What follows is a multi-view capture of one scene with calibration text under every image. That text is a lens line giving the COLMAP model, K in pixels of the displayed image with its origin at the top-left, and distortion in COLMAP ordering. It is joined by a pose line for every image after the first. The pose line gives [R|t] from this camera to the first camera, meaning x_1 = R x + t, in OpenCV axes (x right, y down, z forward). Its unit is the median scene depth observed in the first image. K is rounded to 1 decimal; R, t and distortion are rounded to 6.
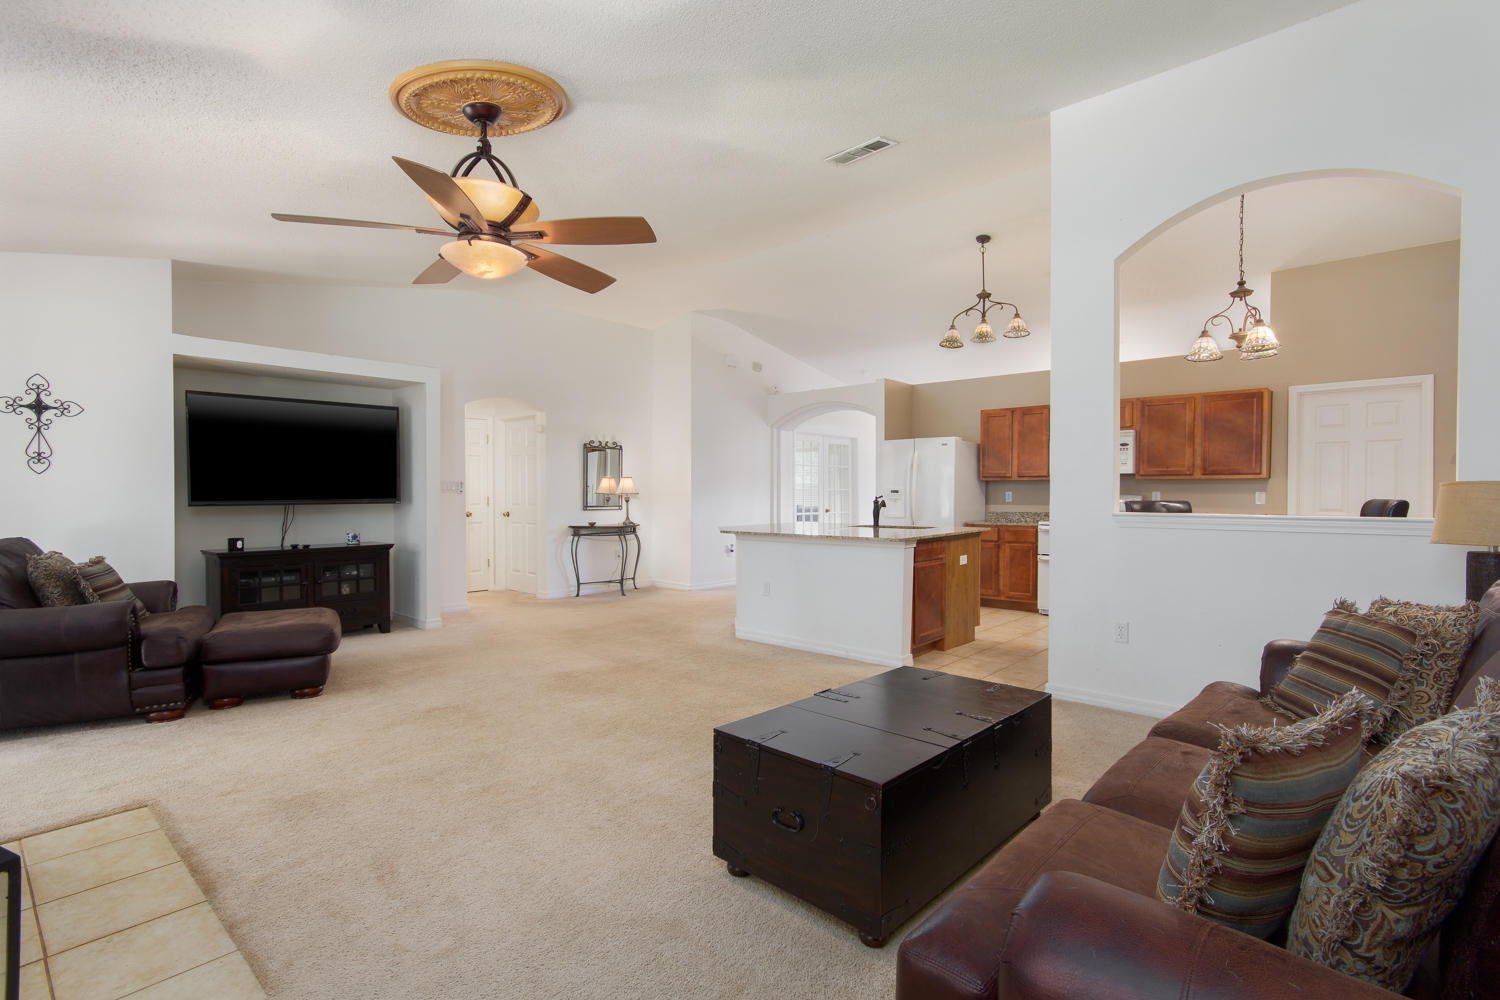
lens RADIAL K [[703.8, 0, 746.8], [0, 703.8, 498.4], [0, 0, 1]] dist [0.011182, 0.000444]
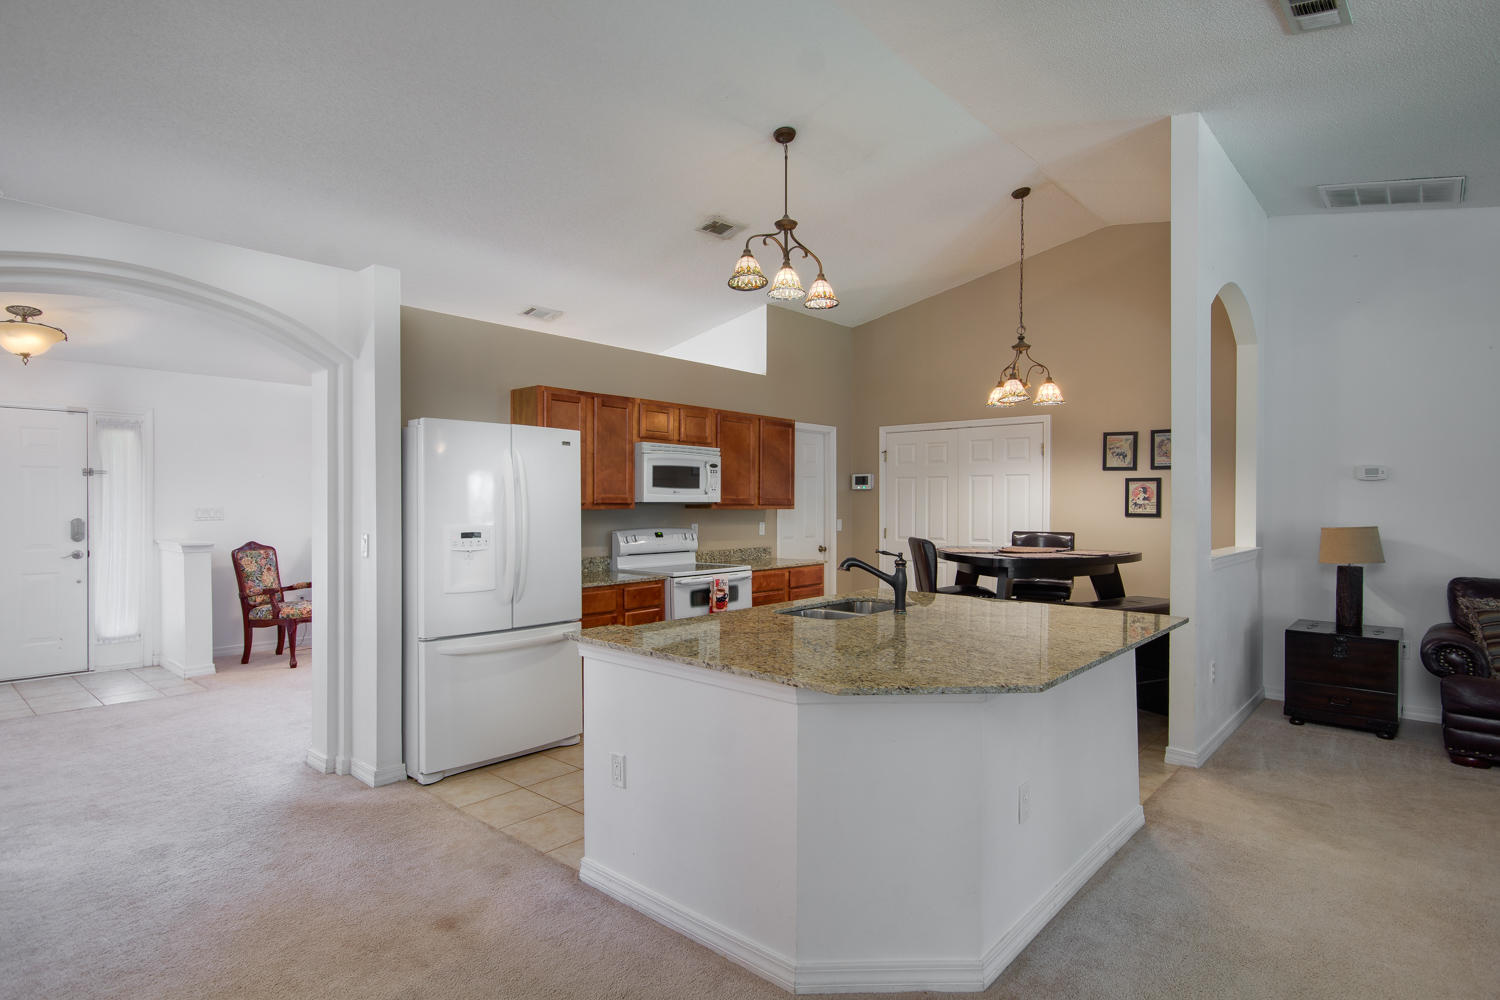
lens RADIAL K [[780.9, 0, 753.0], [0, 780.9, 507.5], [0, 0, 1]] dist [0.016484, 0.001409]
pose [[-0.020136, -0.008430, 0.999762, -0.407949], [0.005576, 0.999948, 0.008544, -0.043062], [-0.999782, 0.005747, -0.020087, 1.164445]]
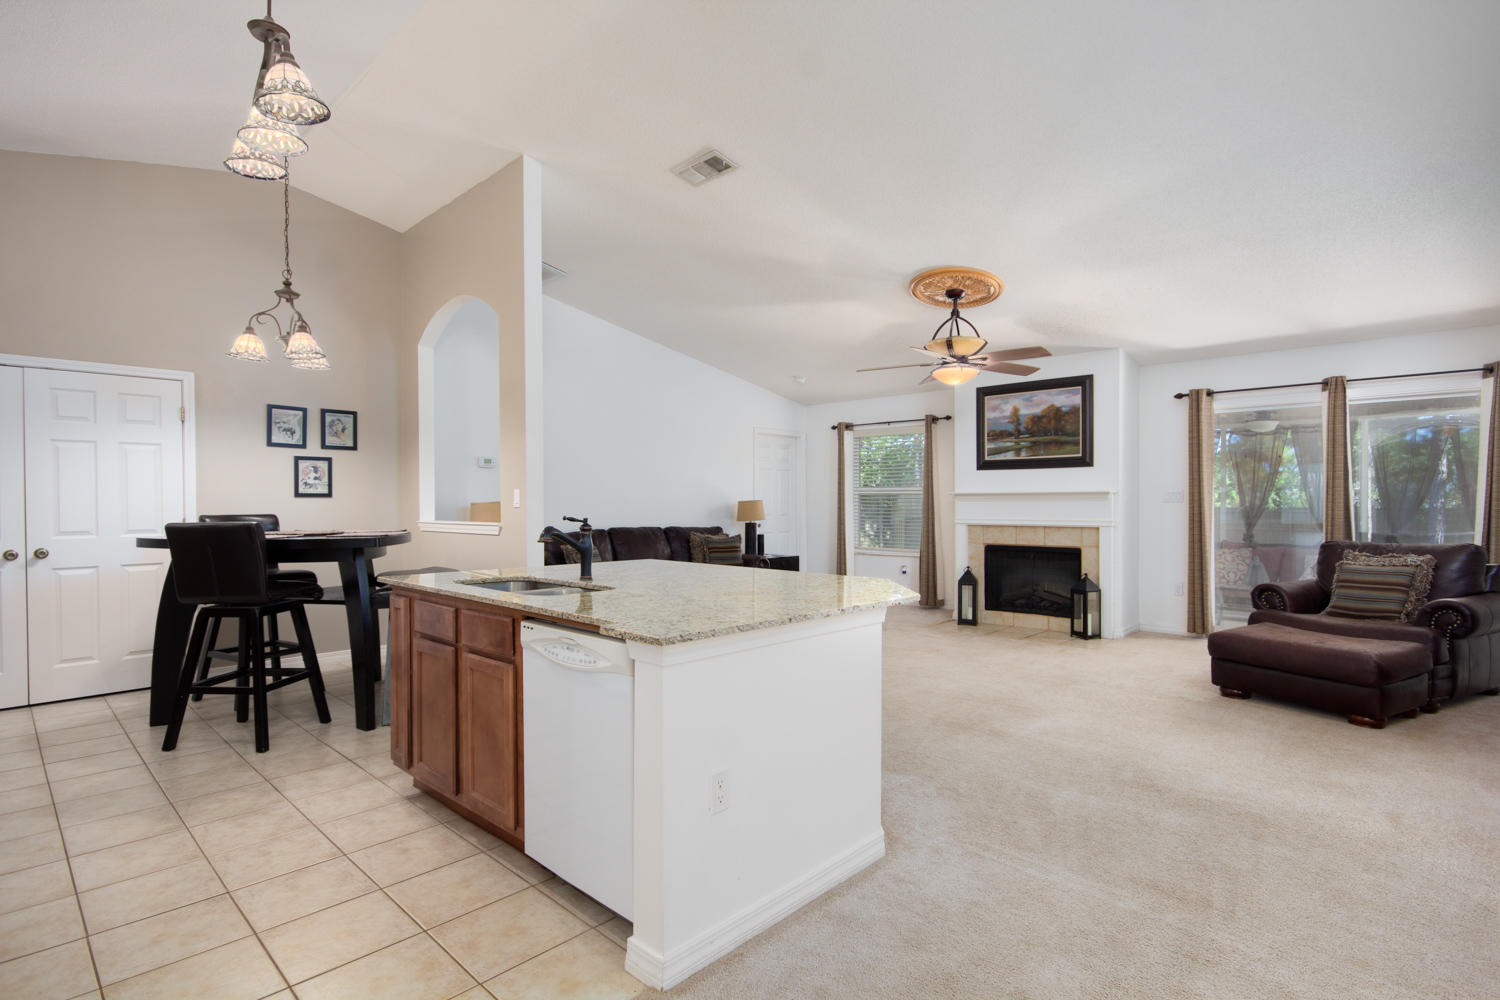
lens RADIAL K [[747.1, 0, 753.8], [0, 747.1, 506.9], [0, 0, 1]] dist [0.010943, -0.003780]
pose [[-0.999728, 0.002303, 0.023195, 0.052452], [0.002699, 0.999851, 0.017051, -0.019998], [-0.023153, 0.017108, -0.999586, 1.597250]]
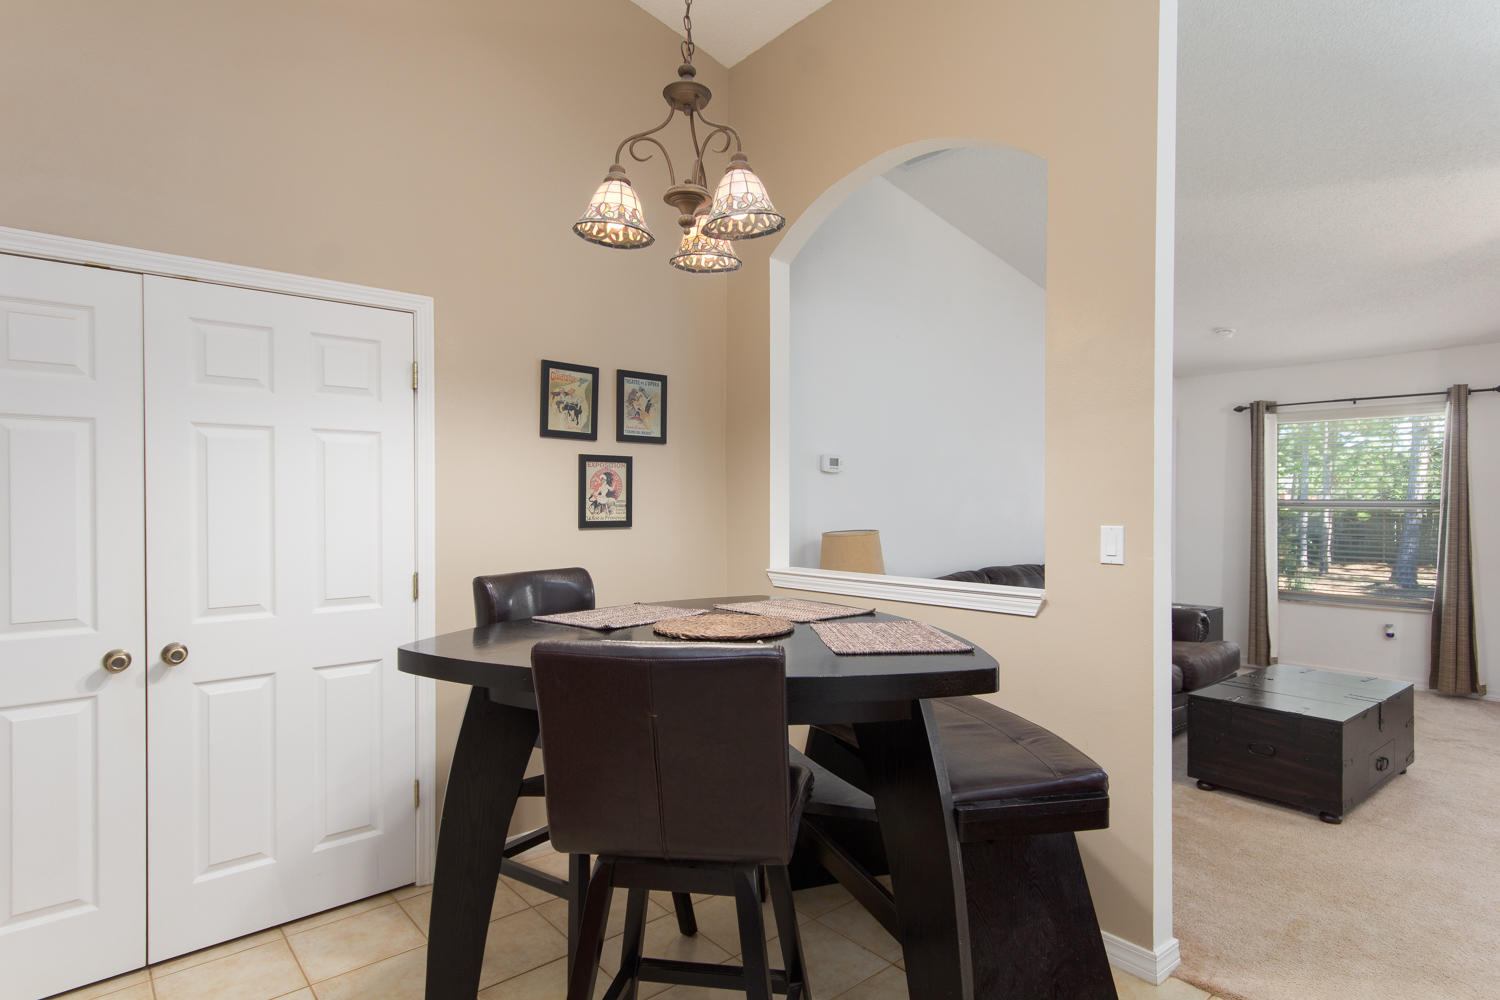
lens RADIAL K [[811.5, 0, 754.8], [0, 811.5, 506.9], [0, 0, 1]] dist [0.010047, 0.005285]
pose [[-0.993270, -0.002577, 0.115797, 0.486226], [-0.000651, 0.999861, 0.016669, -0.043439], [-0.115824, 0.016482, -0.993133, 1.196344]]
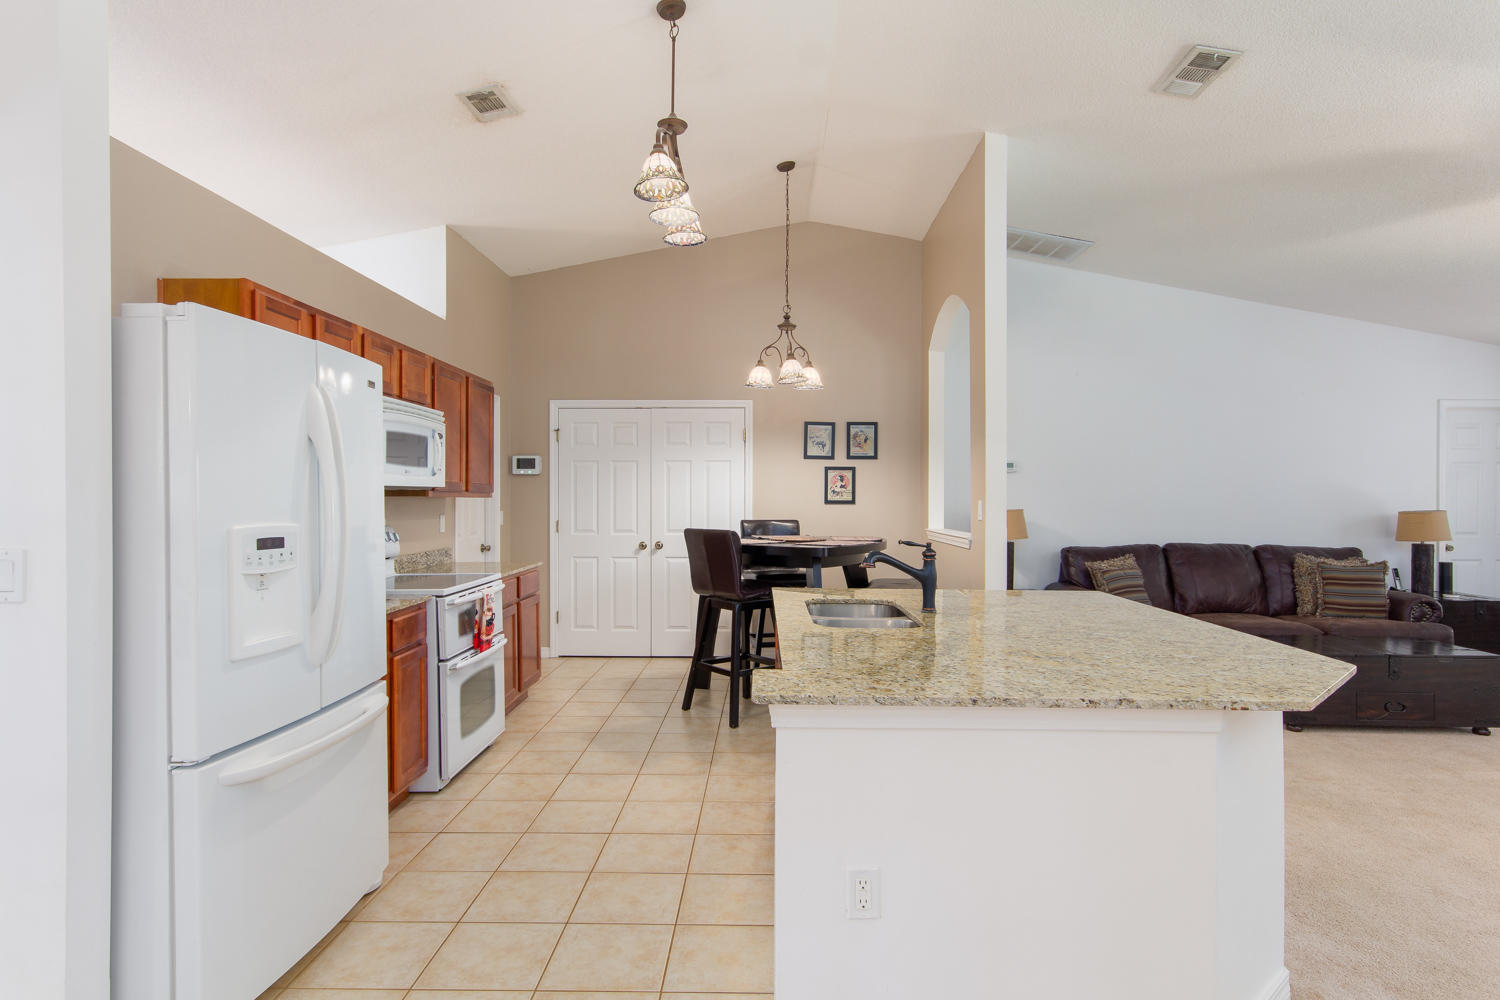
lens RADIAL K [[811.5, 0, 751.3], [0, 811.5, 497.5], [0, 0, 1]] dist [0.010047, 0.005285]
pose [[-0.662809, -0.004523, 0.748775, -0.135483], [0.003141, 0.999956, 0.008821, -0.037581], [-0.748782, 0.008198, -0.662765, 1.486809]]
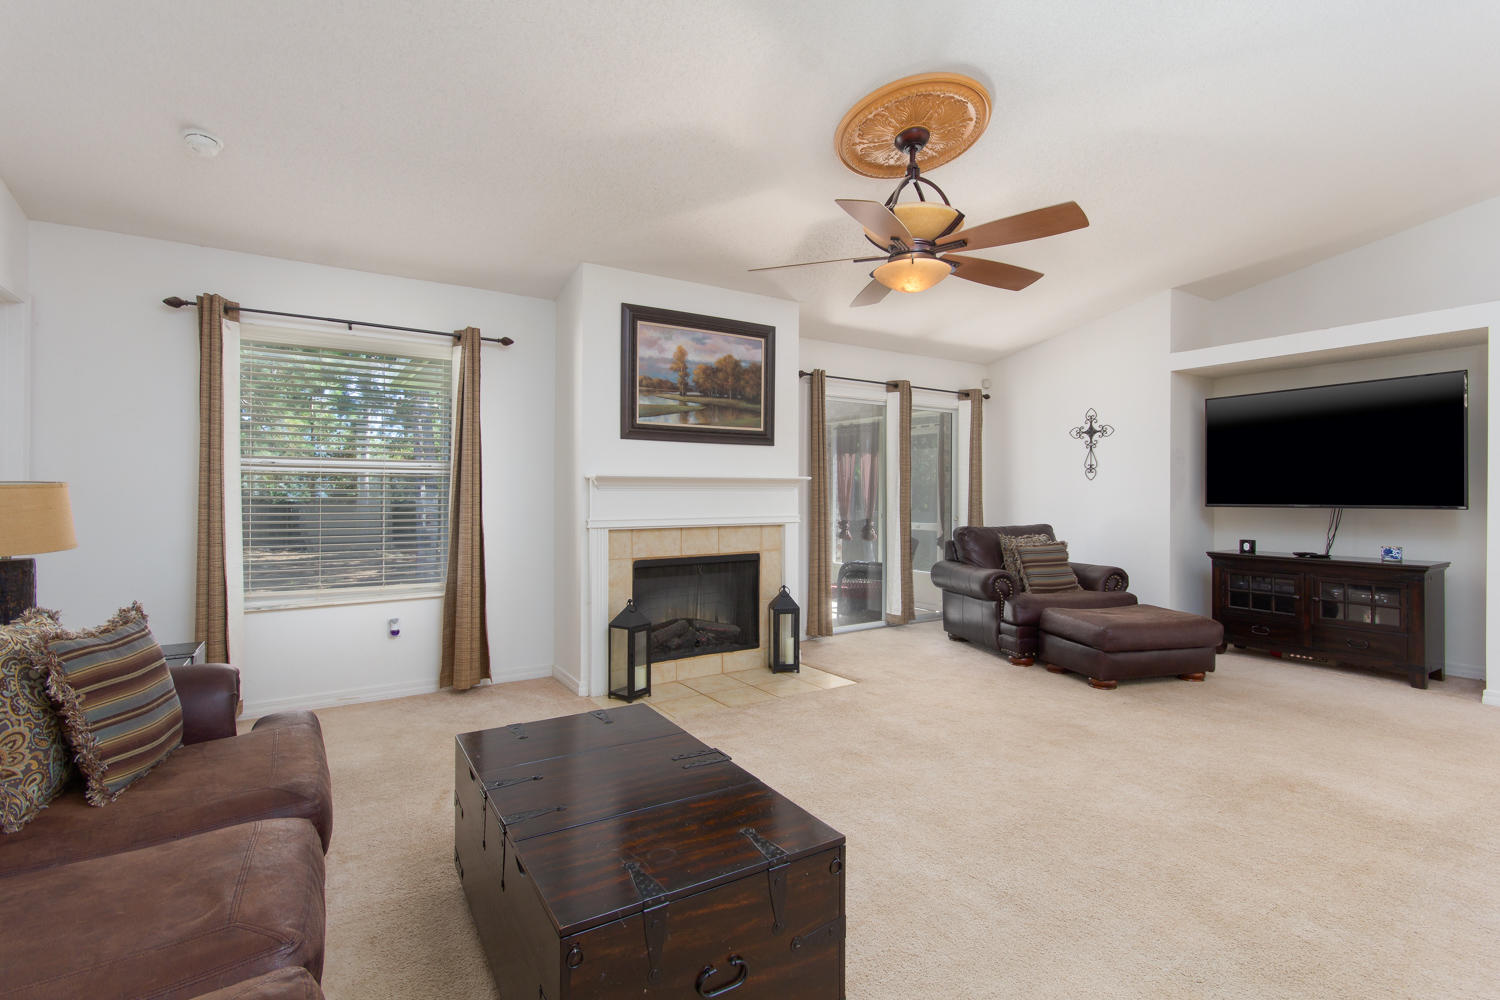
lens RADIAL K [[703.8, 0, 757.2], [0, 703.8, 488.9], [0, 0, 1]] dist [0.011182, 0.000444]
pose [[-0.253752, -0.007054, -0.967244, 0.390168], [-0.008562, 0.999951, -0.005047, -0.004382], [0.967232, 0.007001, -0.253799, 0.570976]]
